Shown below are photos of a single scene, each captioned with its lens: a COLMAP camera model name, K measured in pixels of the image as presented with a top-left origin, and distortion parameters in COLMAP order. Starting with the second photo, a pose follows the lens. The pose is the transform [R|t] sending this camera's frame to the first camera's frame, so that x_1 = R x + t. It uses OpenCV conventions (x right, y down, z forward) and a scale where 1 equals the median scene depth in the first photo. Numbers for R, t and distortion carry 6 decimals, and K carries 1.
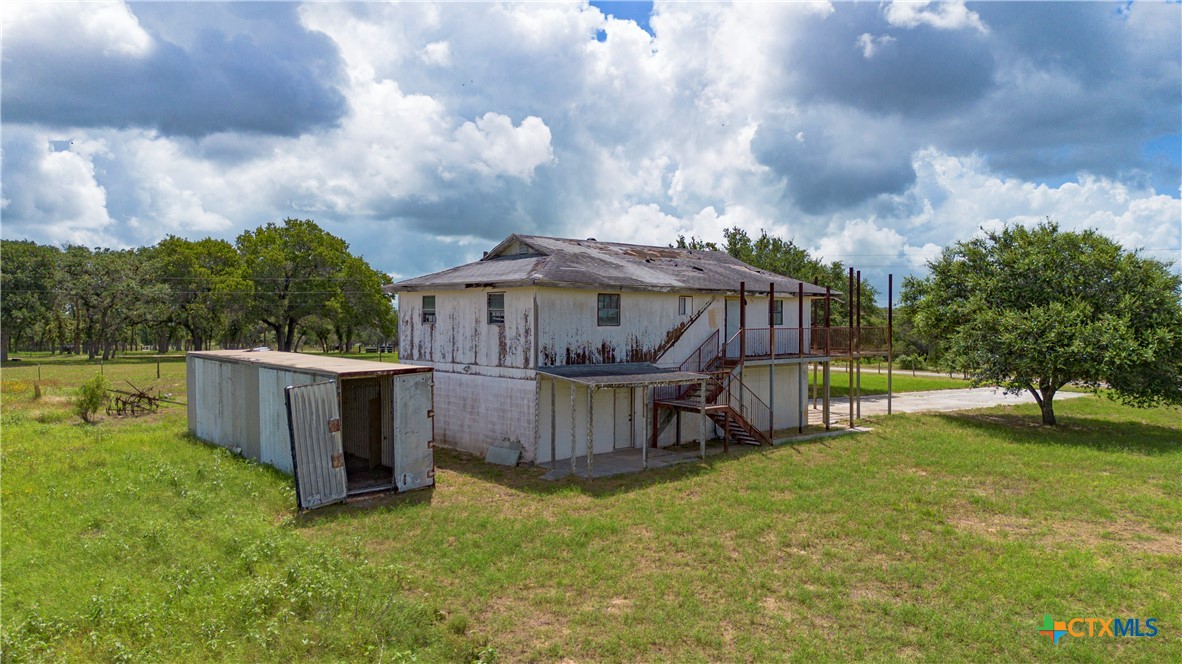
lens RADIAL K [[863.0, 0, 633.5], [0, 863.0, 330.9], [0, 0, 1]] dist [0.080887, -0.093729]
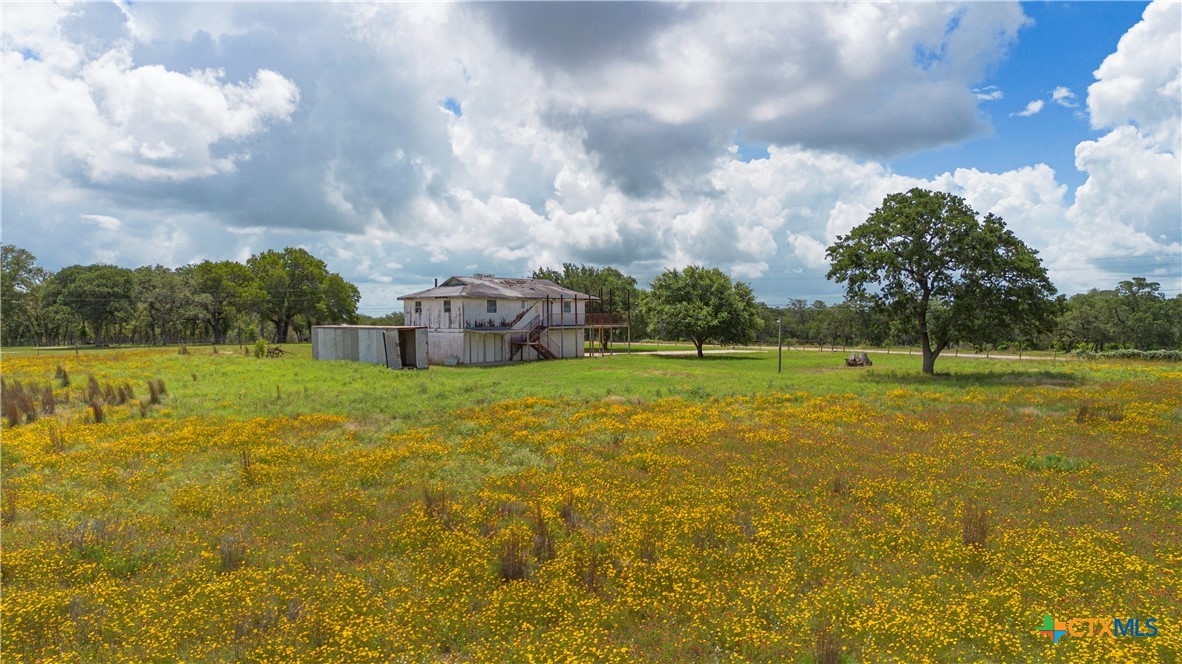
lens RADIAL K [[863.0, 0, 633.5], [0, 863.0, 330.9], [0, 0, 1]] dist [0.080887, -0.093729]
pose [[0.996061, -0.013453, 0.087643, 0.158137], [0.013358, 0.999909, 0.001666, 0.047863], [-0.087658, -0.000489, 0.996151, -1.537636]]
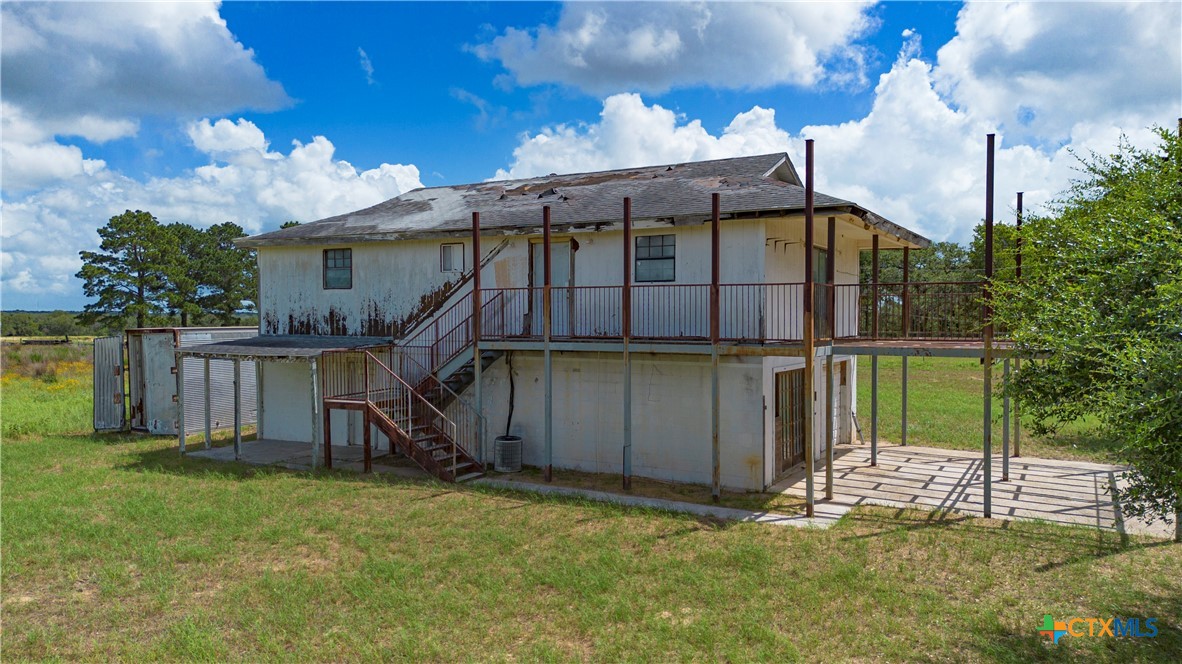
lens RADIAL K [[863.0, 0, 633.5], [0, 863.0, 330.9], [0, 0, 1]] dist [0.080887, -0.093729]
pose [[0.274253, 0.025650, -0.961316, 0.784337], [-0.004243, 0.999667, 0.025463, 0.010947], [0.961648, -0.002904, 0.274270, 0.986764]]
